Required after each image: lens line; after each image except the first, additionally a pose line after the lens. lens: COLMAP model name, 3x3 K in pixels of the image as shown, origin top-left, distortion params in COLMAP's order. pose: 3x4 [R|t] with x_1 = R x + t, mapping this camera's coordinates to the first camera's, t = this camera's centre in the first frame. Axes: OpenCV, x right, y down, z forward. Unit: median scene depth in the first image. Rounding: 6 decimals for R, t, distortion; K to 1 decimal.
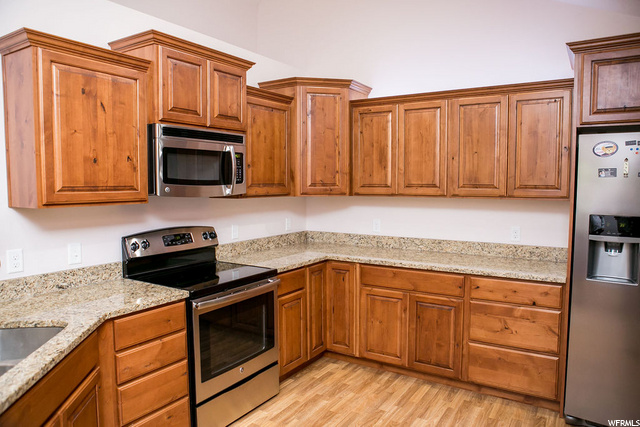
lens RADIAL K [[439.4, 0, 321.0], [0, 439.4, 212.2], [0, 0, 1]] dist [-0.106766, 0.072404]
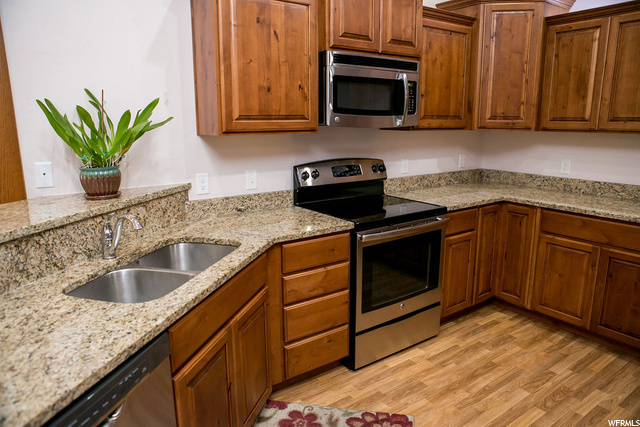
lens RADIAL K [[439.4, 0, 324.0], [0, 439.4, 211.2], [0, 0, 1]] dist [-0.106766, 0.072404]
pose [[0.927997, 0.076710, -0.364605, -0.003019], [-0.024374, 0.988979, 0.146037, 0.008667], [0.371790, -0.126635, 0.919639, 0.043384]]
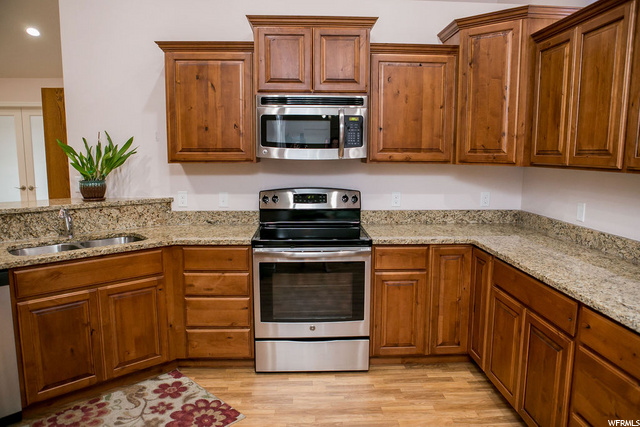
lens RADIAL K [[439.4, 0, 319.0], [0, 439.4, 211.2], [0, 0, 1]] dist [-0.106766, 0.072404]
pose [[0.579158, 0.112518, -0.807413, 0.594355], [-0.061184, 0.993635, 0.094582, -0.012087], [0.812916, -0.005377, 0.582356, 0.377331]]
